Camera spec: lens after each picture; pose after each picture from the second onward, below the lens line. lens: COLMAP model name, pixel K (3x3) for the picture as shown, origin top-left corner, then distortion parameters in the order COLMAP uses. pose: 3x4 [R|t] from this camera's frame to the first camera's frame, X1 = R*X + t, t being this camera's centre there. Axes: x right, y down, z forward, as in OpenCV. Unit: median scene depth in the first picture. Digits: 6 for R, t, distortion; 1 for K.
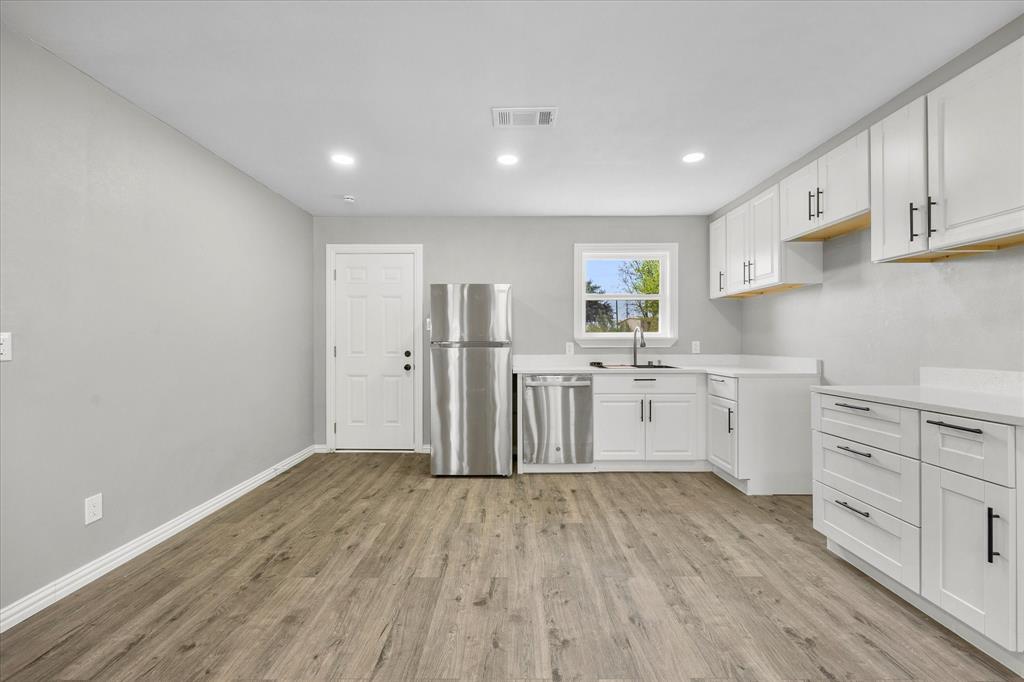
lens RADIAL K [[408.0, 0, 512.0], [0, 408.0, 341.0], [0, 0, 1]] dist [-0.001178, 0.000002]
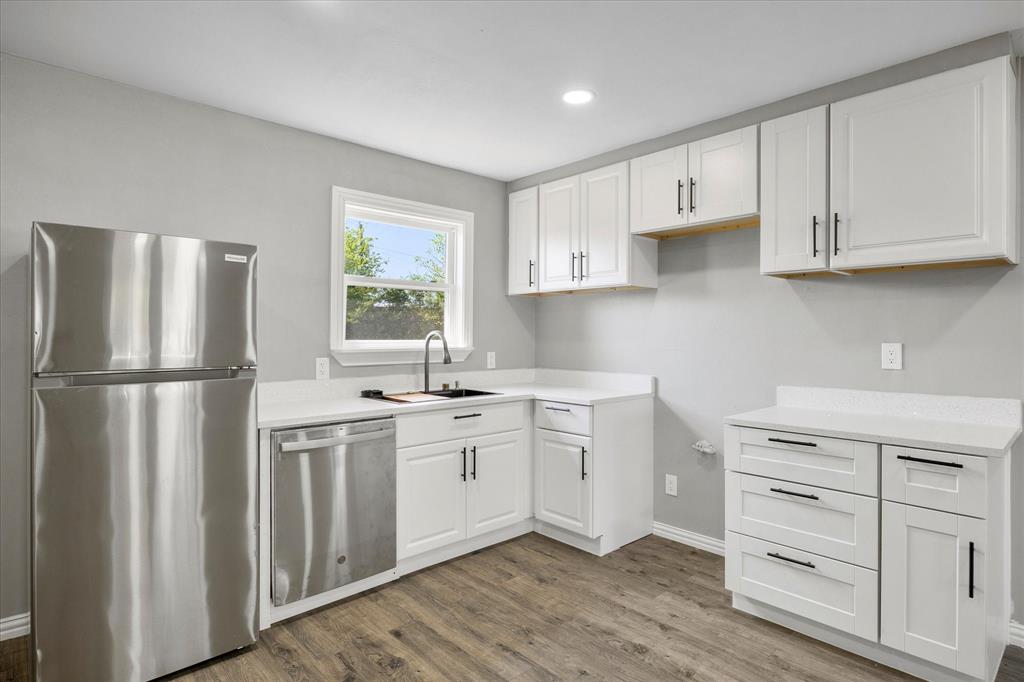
lens RADIAL K [[540.6, 0, 511.5], [0, 540.6, 335.5], [0, 0, 1]] dist [-0.003979, -0.000041]
pose [[0.730771, 0.004331, 0.682609, -0.244734], [-0.005662, 0.999984, -0.000282, -0.039084], [-0.682599, -0.003659, 0.730784, 0.369597]]
